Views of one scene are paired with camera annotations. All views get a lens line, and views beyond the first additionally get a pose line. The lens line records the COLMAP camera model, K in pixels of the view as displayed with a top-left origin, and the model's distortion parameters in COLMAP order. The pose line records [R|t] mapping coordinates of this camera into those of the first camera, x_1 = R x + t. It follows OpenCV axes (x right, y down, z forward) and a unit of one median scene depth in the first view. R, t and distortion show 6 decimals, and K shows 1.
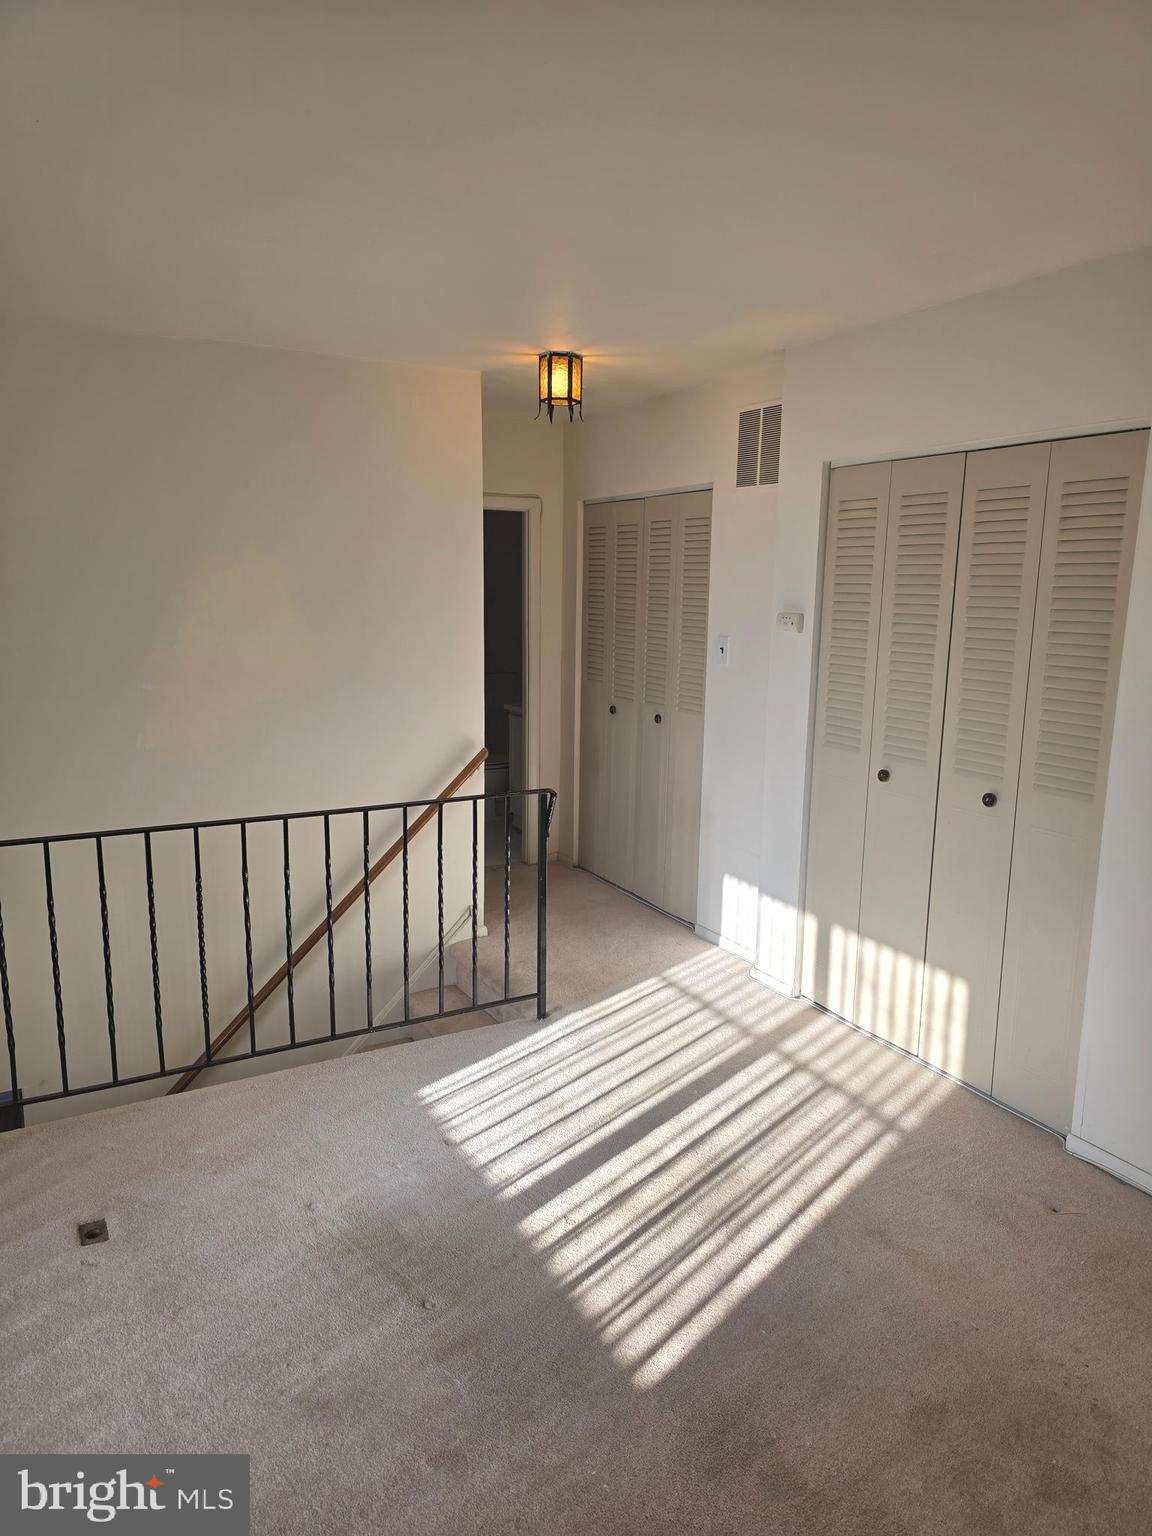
lens RADIAL K [[1034.1, 0, 586.7], [0, 1034.1, 769.4], [0, 0, 1]] dist [0.071028, -0.065159]
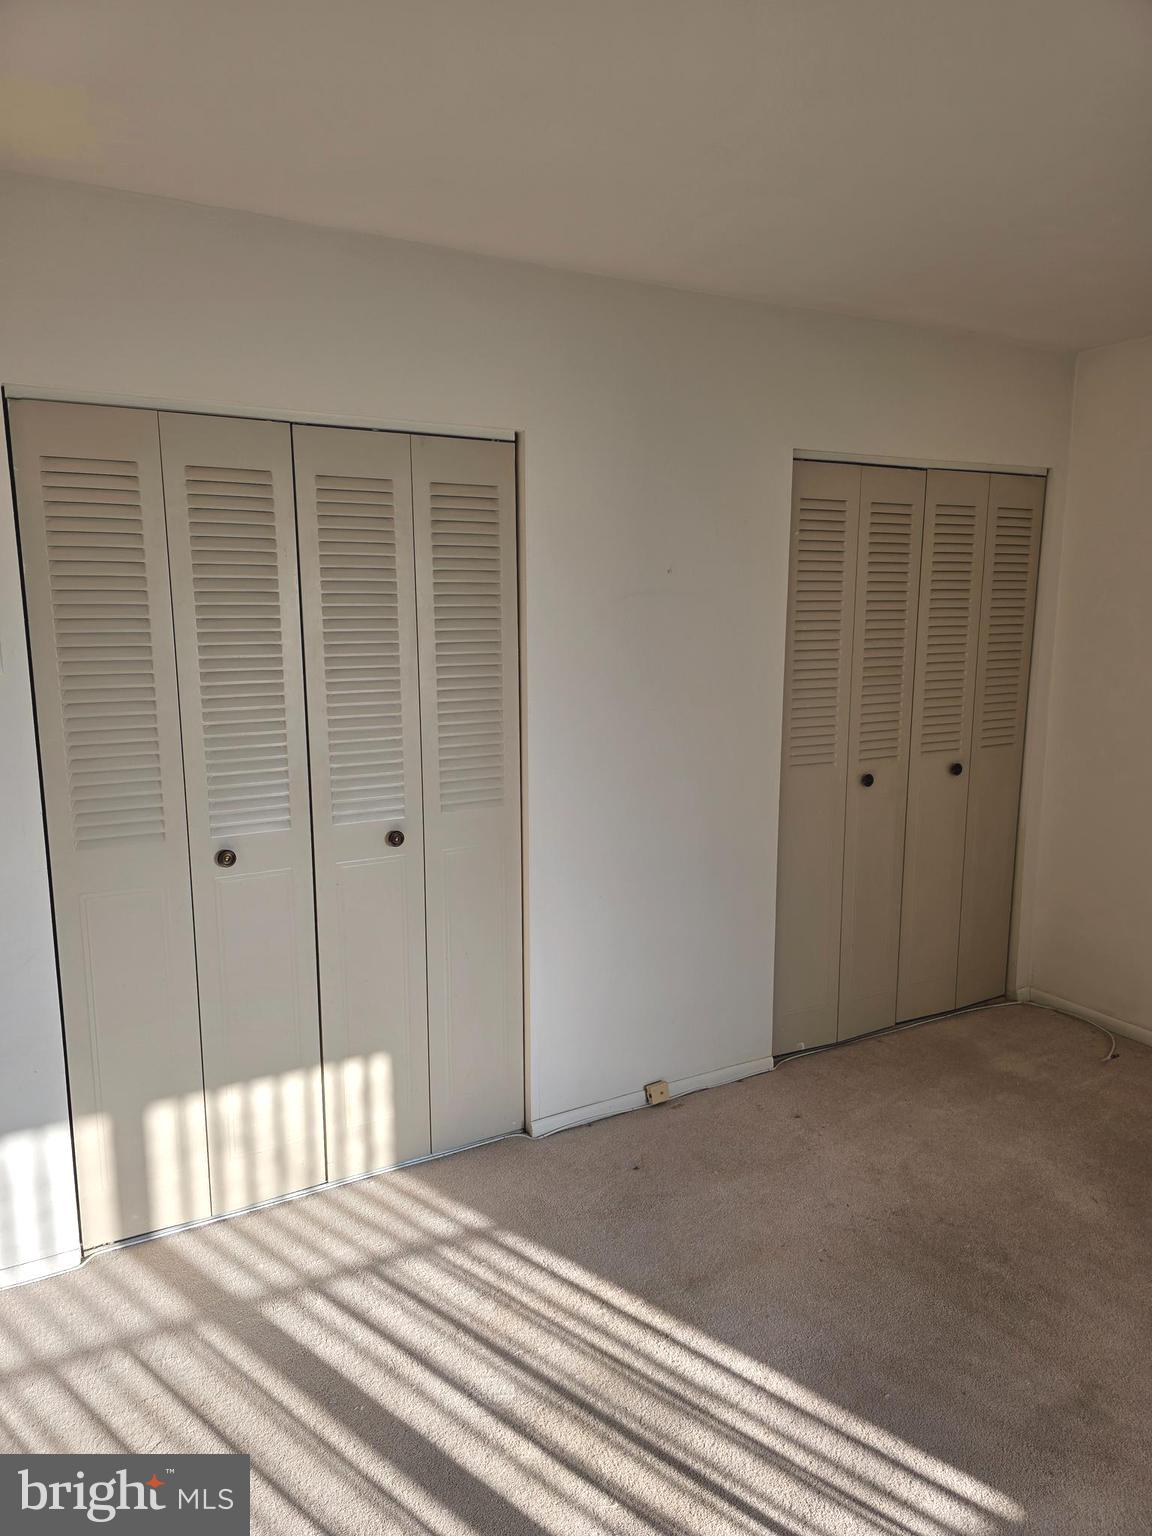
lens RADIAL K [[1034.1, 0, 586.7], [0, 1034.1, 769.4], [0, 0, 1]] dist [0.071028, -0.065159]
pose [[0.007333, -0.180470, 0.983553, -0.458763], [0.183373, 0.967143, 0.176092, -0.150155], [-0.983016, 0.179066, 0.040186, 0.796330]]
